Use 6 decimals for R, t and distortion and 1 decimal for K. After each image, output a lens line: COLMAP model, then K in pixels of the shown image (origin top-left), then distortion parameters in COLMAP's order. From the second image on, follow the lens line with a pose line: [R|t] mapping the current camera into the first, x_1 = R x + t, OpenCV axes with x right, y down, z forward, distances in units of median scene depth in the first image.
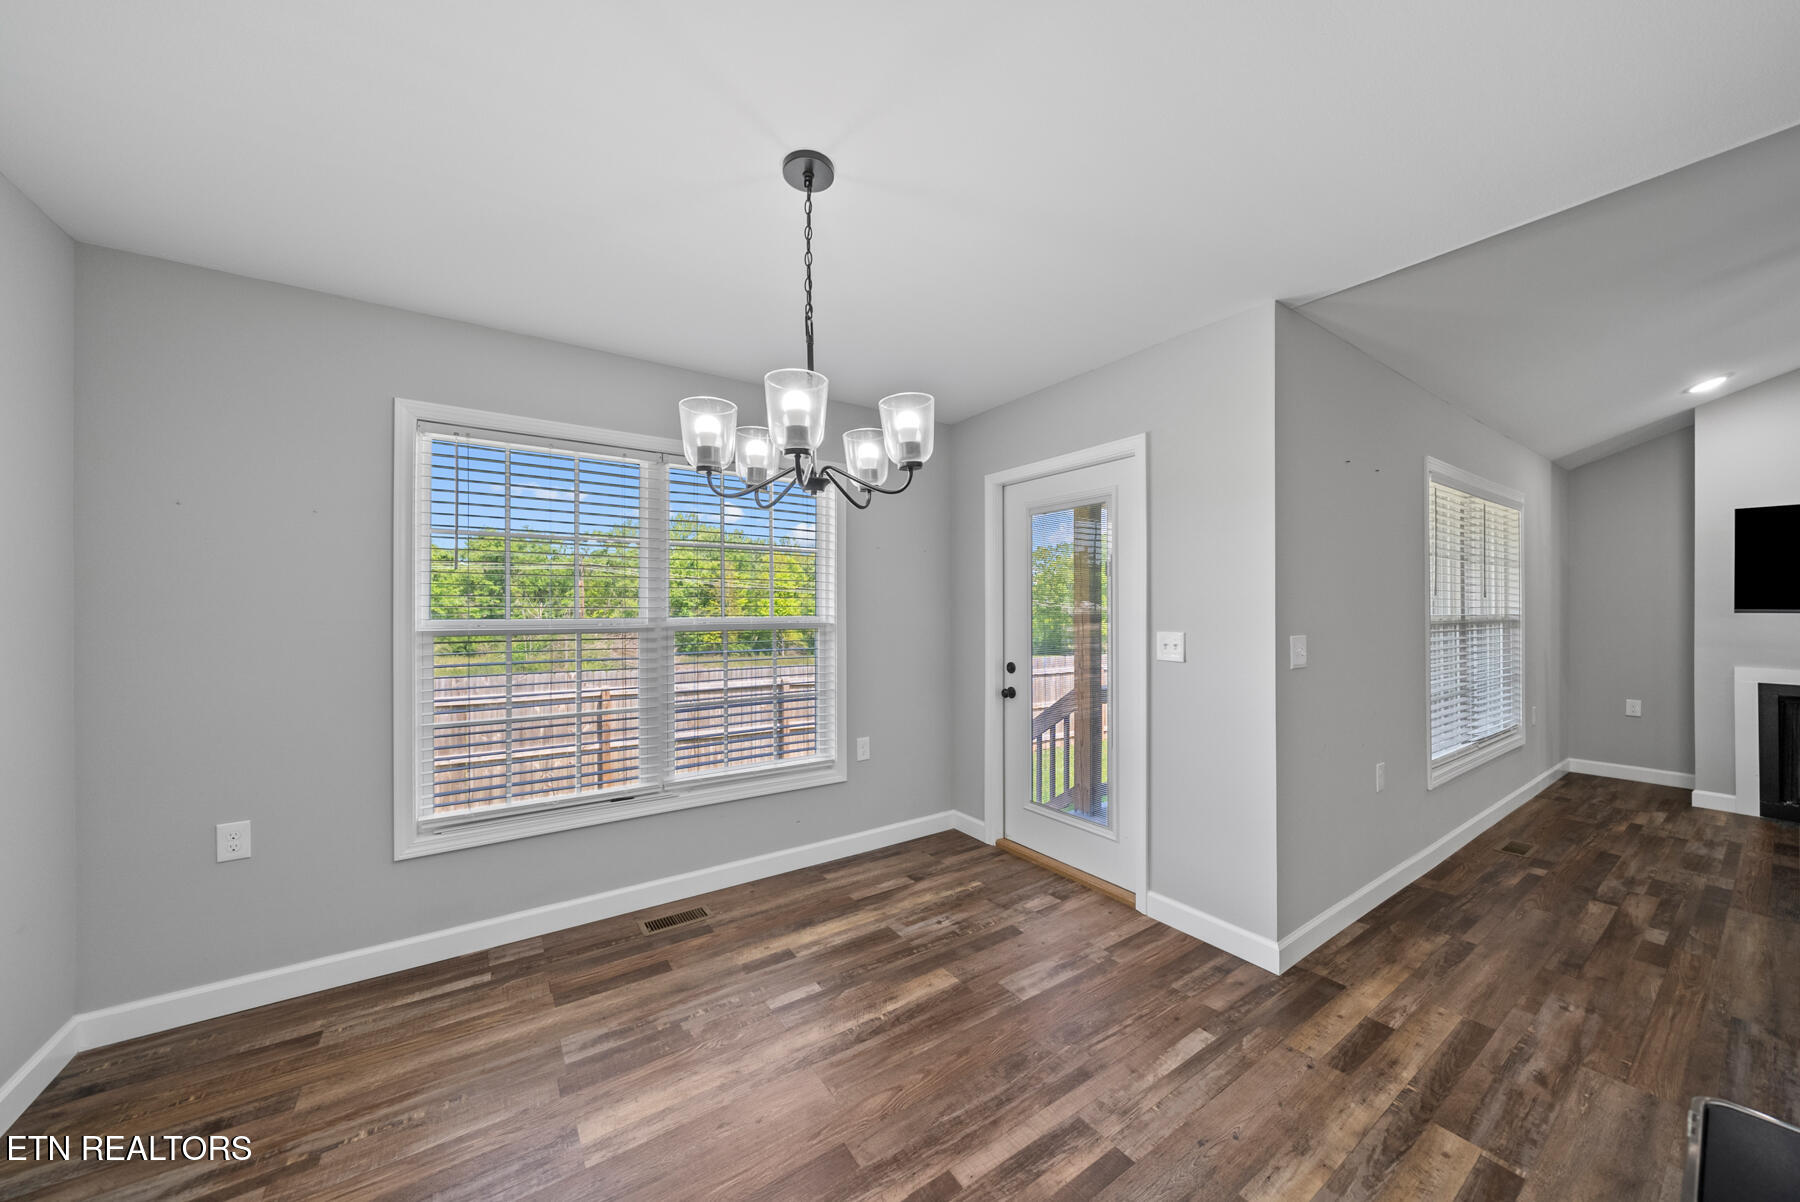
lens RADIAL K [[623.7, 0, 893.5], [0, 623.7, 602.9], [0, 0, 1]] dist [-0.004525, 0.000210]
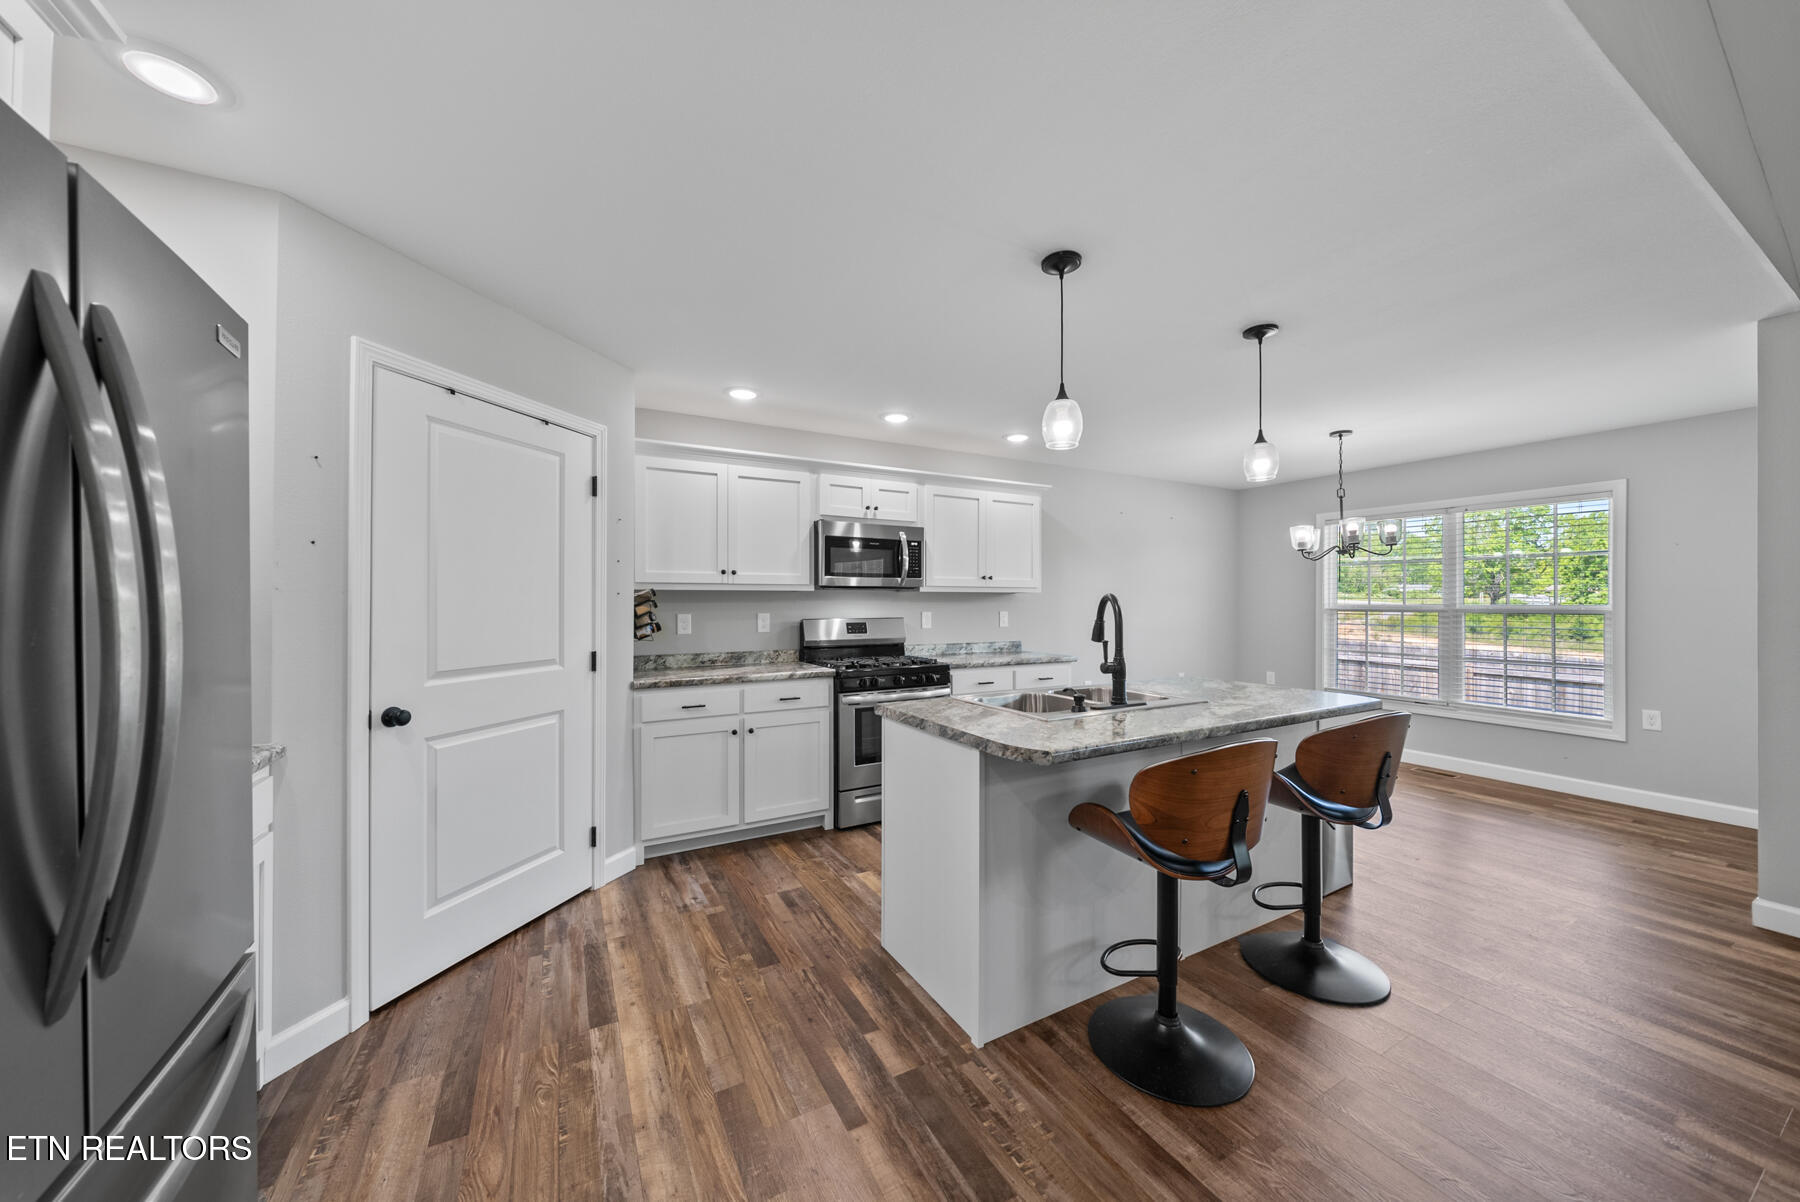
lens RADIAL K [[623.7, 0, 898.3], [0, 623.7, 598.2], [0, 0, 1]] dist [-0.004525, 0.000210]
pose [[-0.093523, -0.004096, -0.995609, 1.718922], [0.007124, 0.999963, -0.004783, 0.005334], [0.995592, -0.007540, -0.093491, -0.389234]]
